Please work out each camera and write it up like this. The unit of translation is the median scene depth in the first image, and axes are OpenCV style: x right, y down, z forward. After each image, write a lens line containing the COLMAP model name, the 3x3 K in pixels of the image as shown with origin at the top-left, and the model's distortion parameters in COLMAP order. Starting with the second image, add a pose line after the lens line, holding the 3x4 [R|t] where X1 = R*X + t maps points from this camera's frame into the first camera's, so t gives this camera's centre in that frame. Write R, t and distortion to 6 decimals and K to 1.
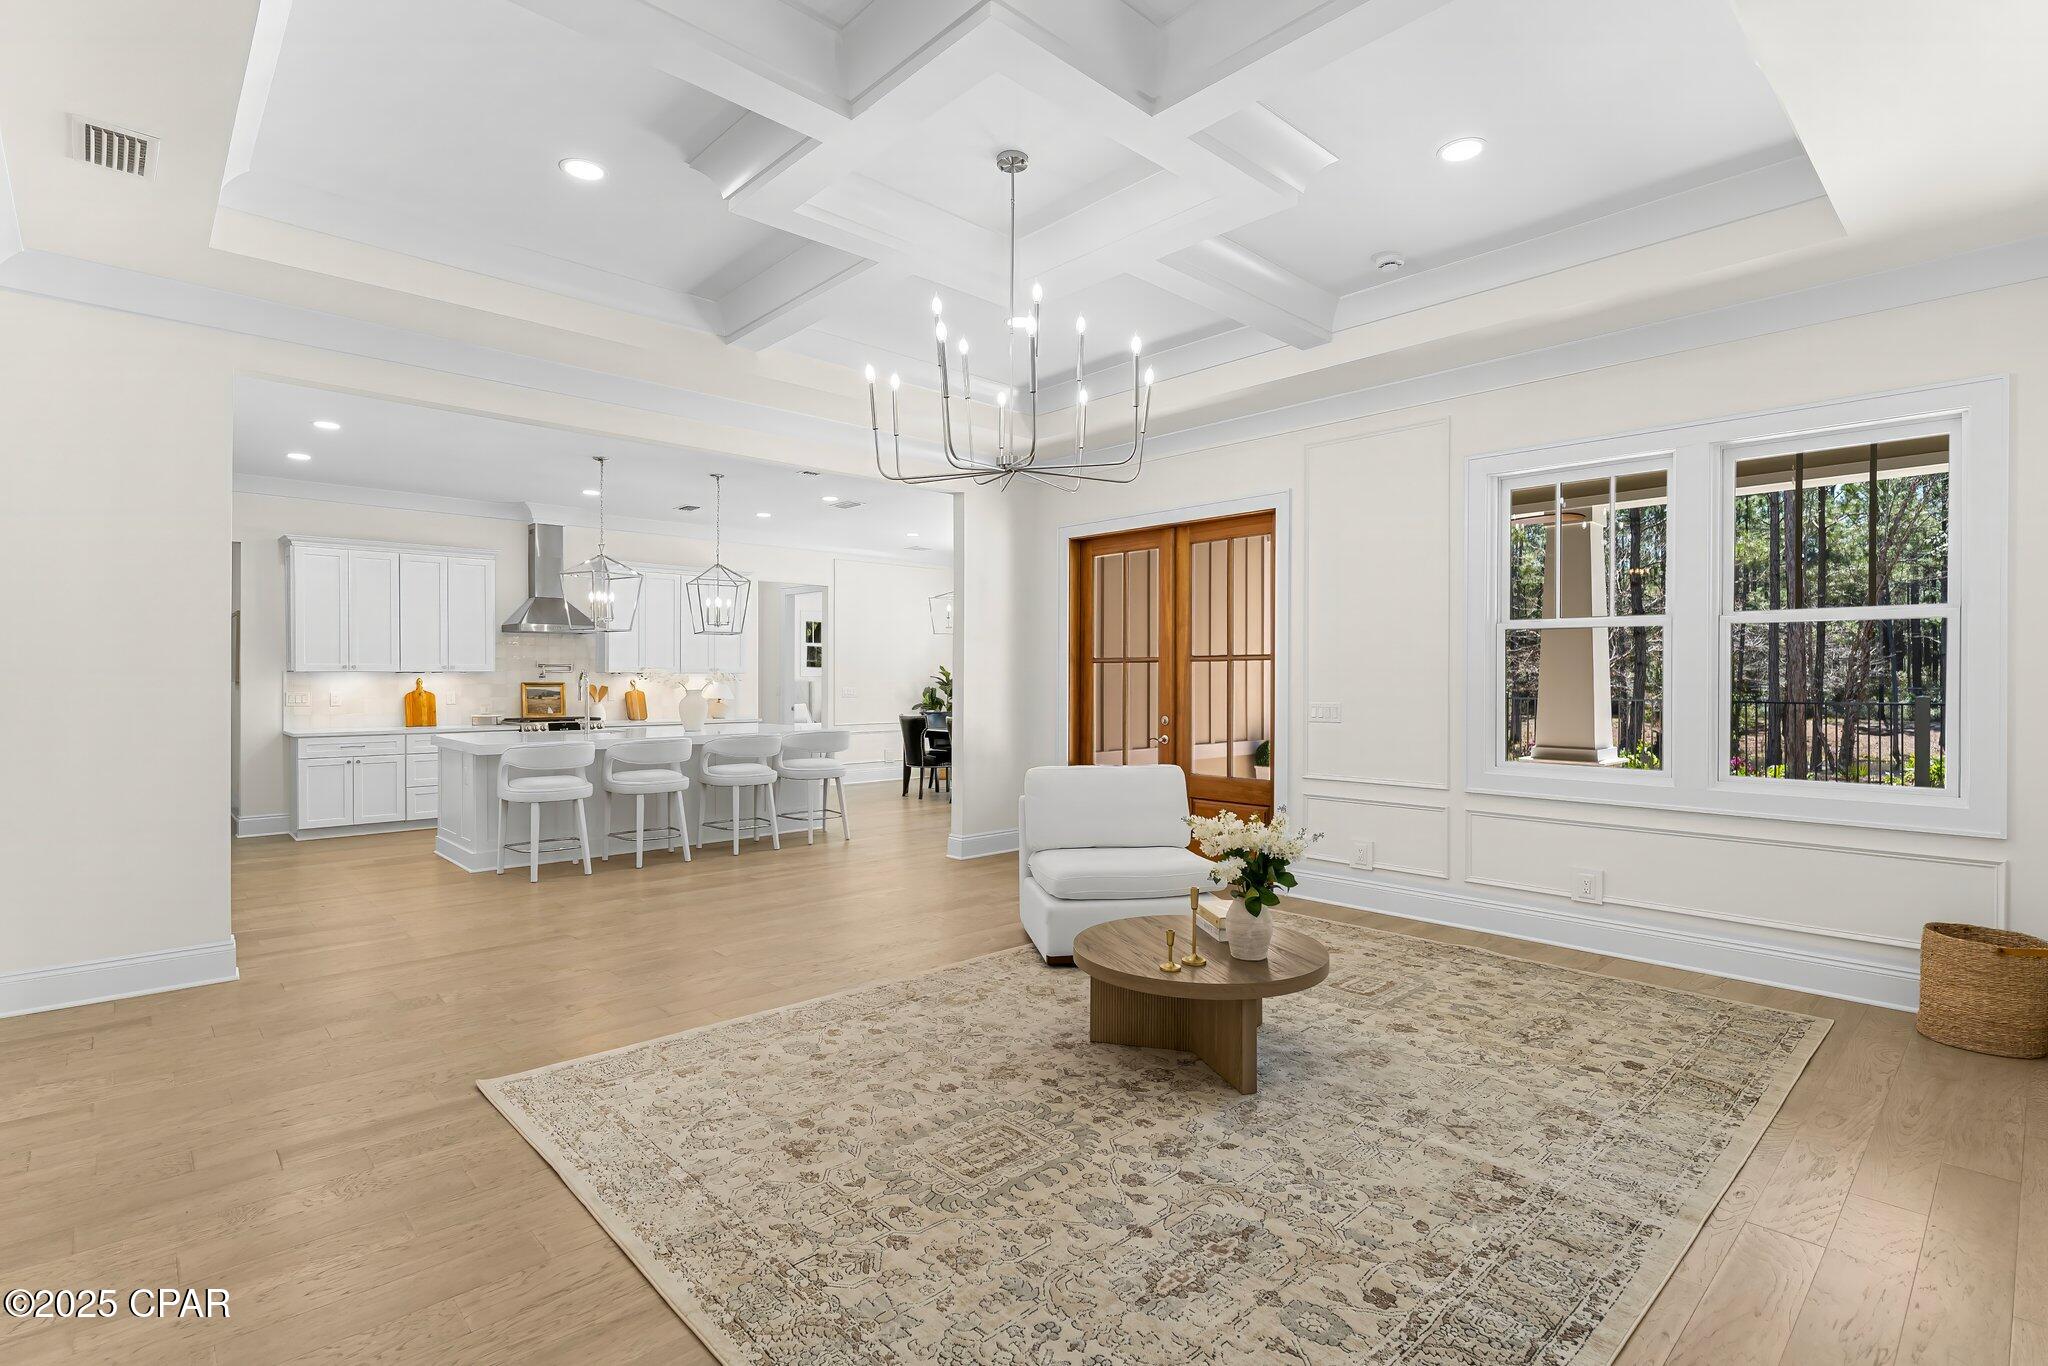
lens RADIAL K [[967.5, 0, 1017.7], [0, 967.5, 686.3], [0, 0, 1]] dist [0.008889, 0.000128]
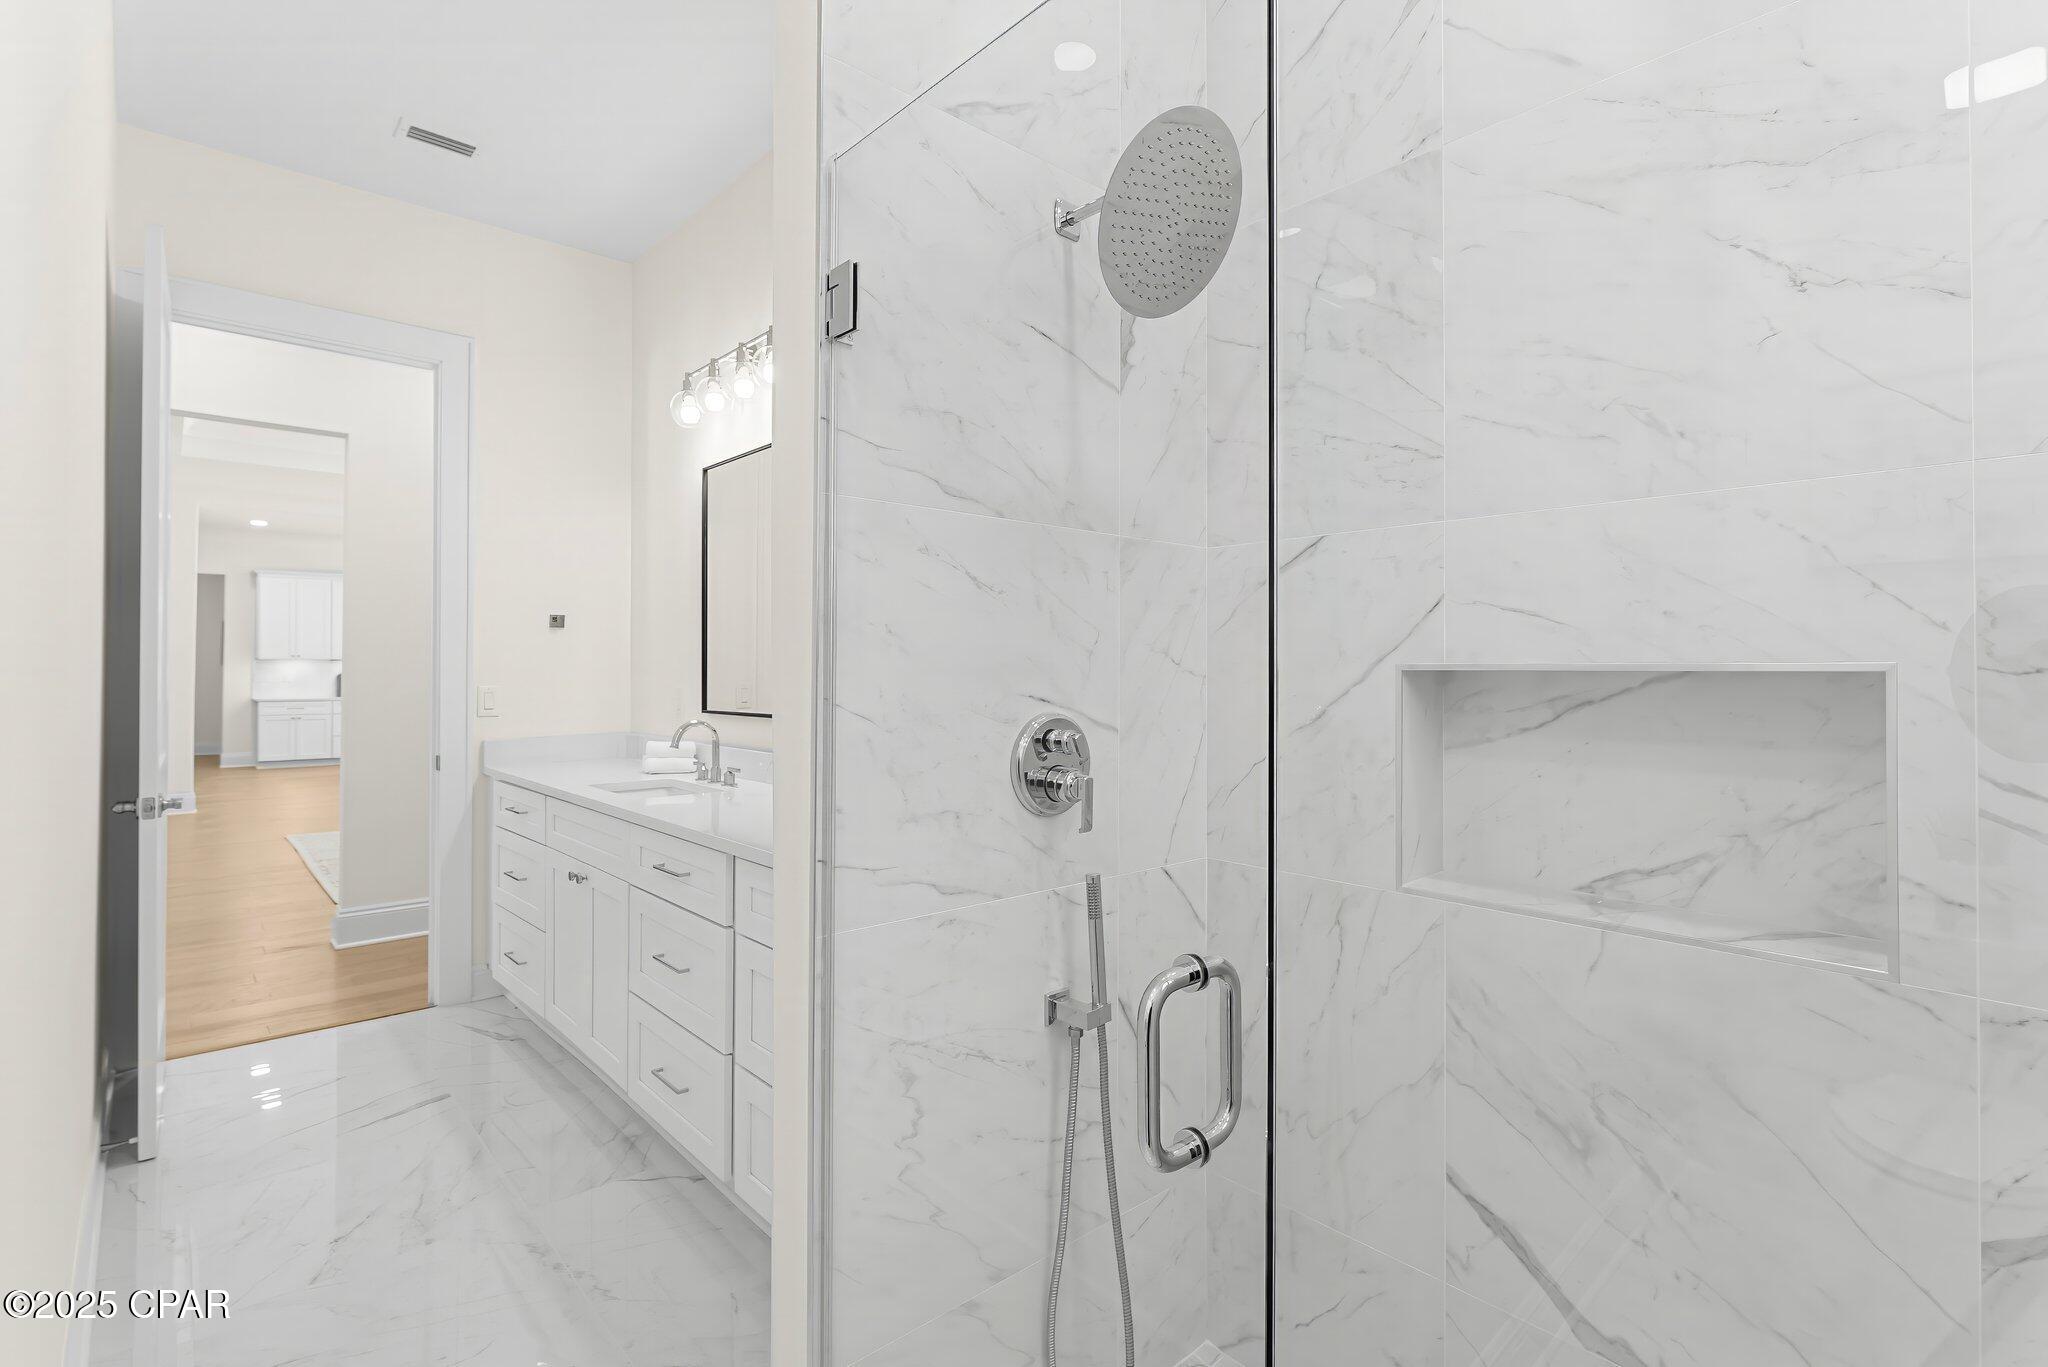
lens RADIAL K [[967.5, 0, 1020.9], [0, 967.5, 671.0], [0, 0, 1]] dist [0.008889, 0.000128]
pose [[0.999783, -0.000140, -0.020855, 0.430404], [-0.000086, 0.999941, -0.010821, 0.018116], [0.020855, 0.010821, 0.999724, -0.445885]]
